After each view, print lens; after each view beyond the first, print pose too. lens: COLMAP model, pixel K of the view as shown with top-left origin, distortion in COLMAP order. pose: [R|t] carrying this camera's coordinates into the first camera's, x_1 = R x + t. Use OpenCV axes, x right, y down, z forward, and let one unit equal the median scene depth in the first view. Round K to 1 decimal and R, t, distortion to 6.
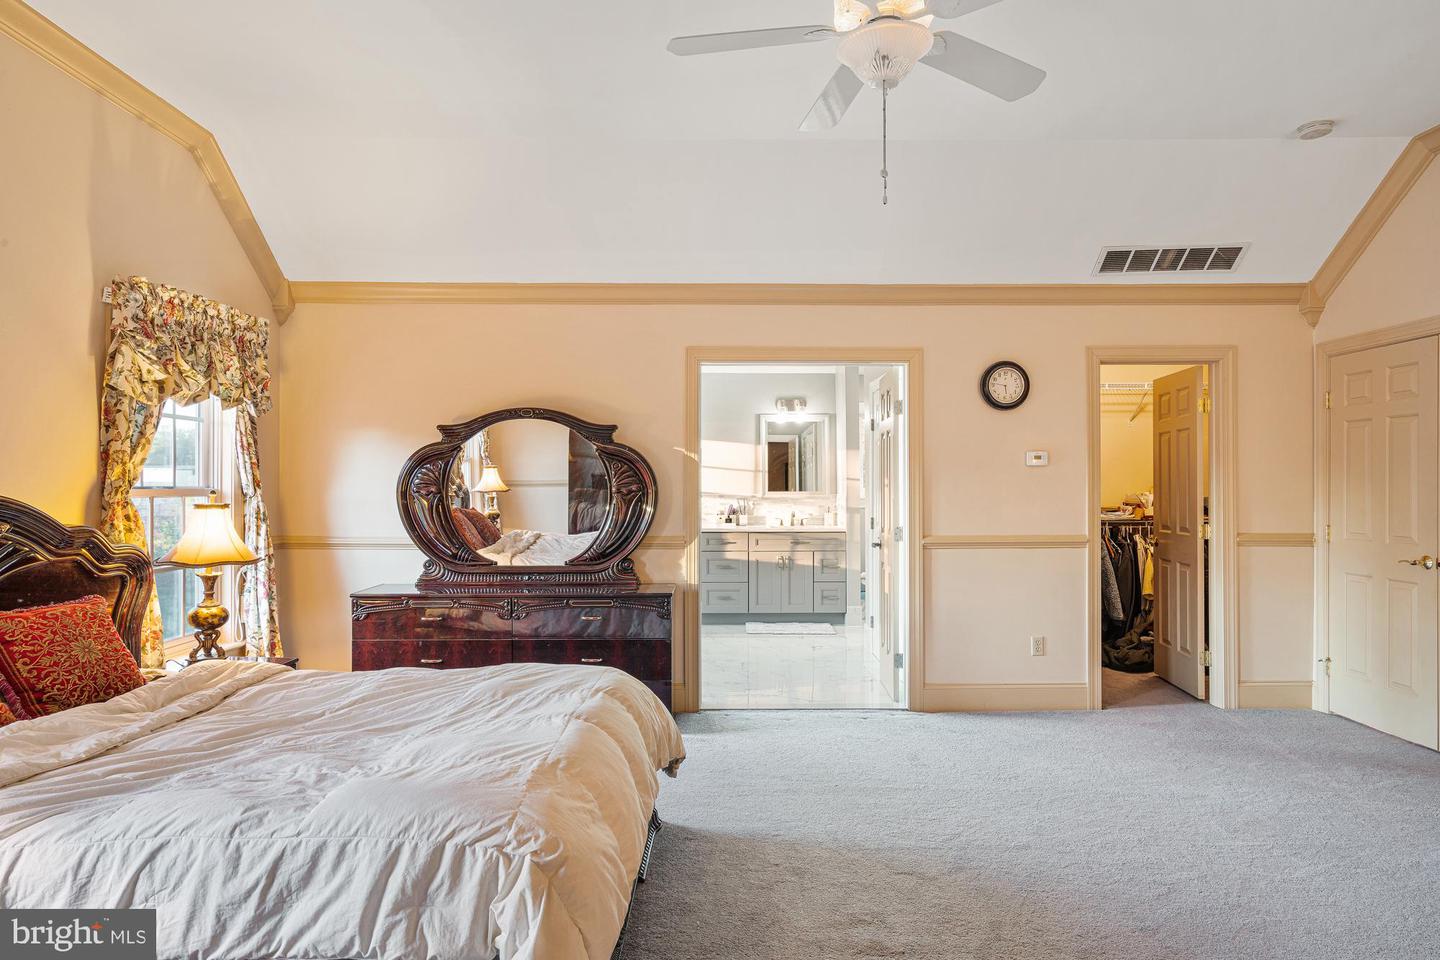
lens RADIAL K [[854.3, 0, 718.7], [0, 854.3, 475.8], [0, 0, 1]] dist [-0.006825, -0.001115]
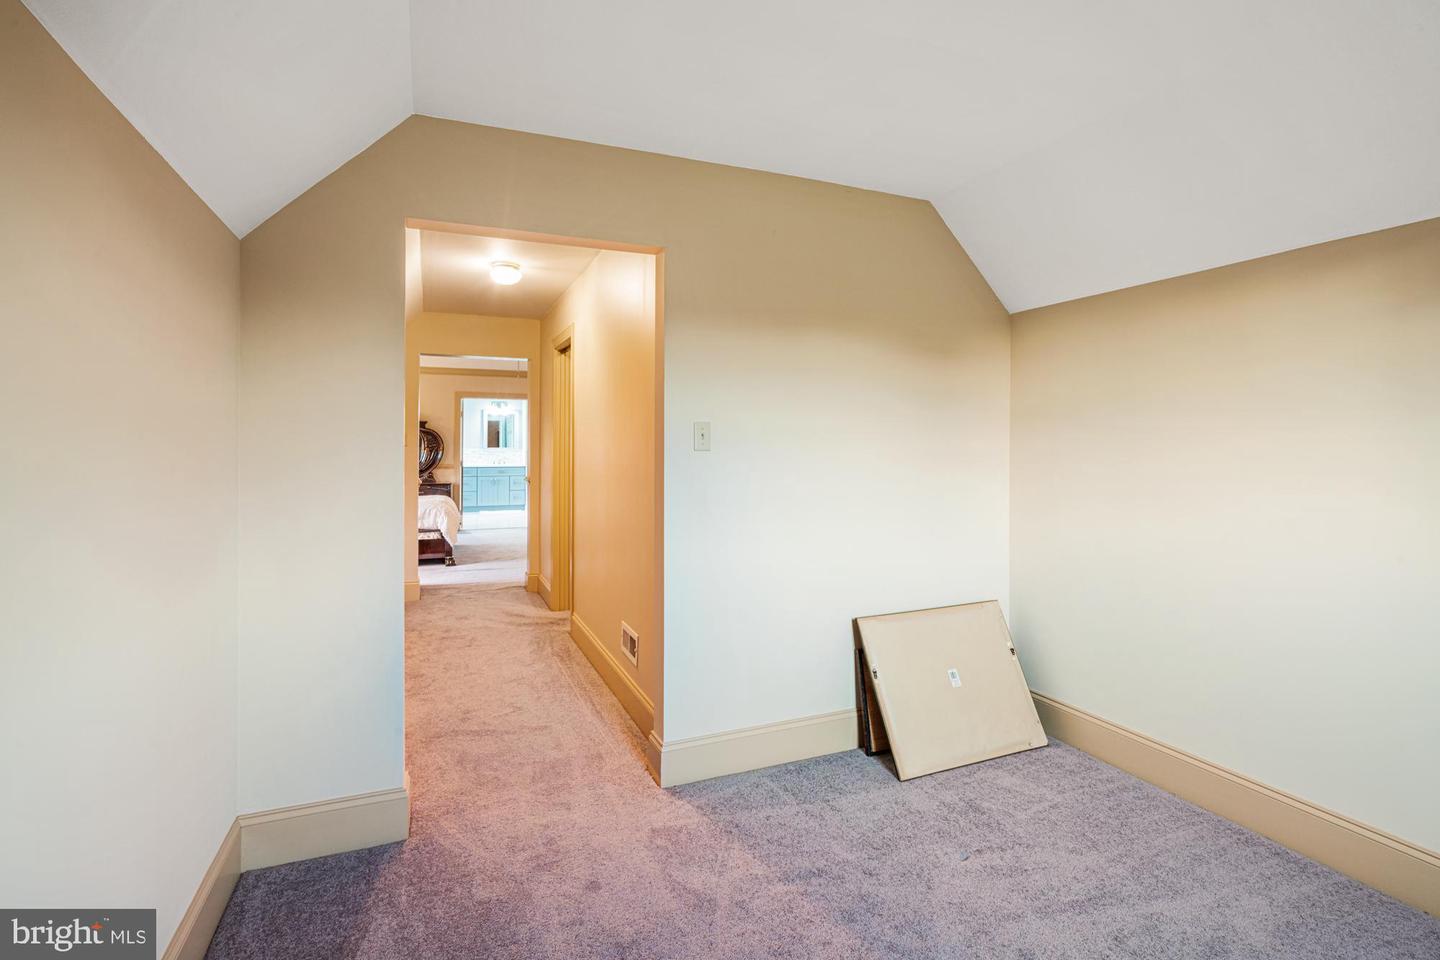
lens RADIAL K [[664.0, 0, 711.8], [0, 664.0, 434.9], [0, 0, 1]] dist [0.004811, 0.000632]
pose [[0.926652, 0.008439, 0.375825, -0.073787], [-0.006958, 0.999962, -0.005299, -0.012510], [-0.375855, 0.002296, 0.926676, -1.175569]]
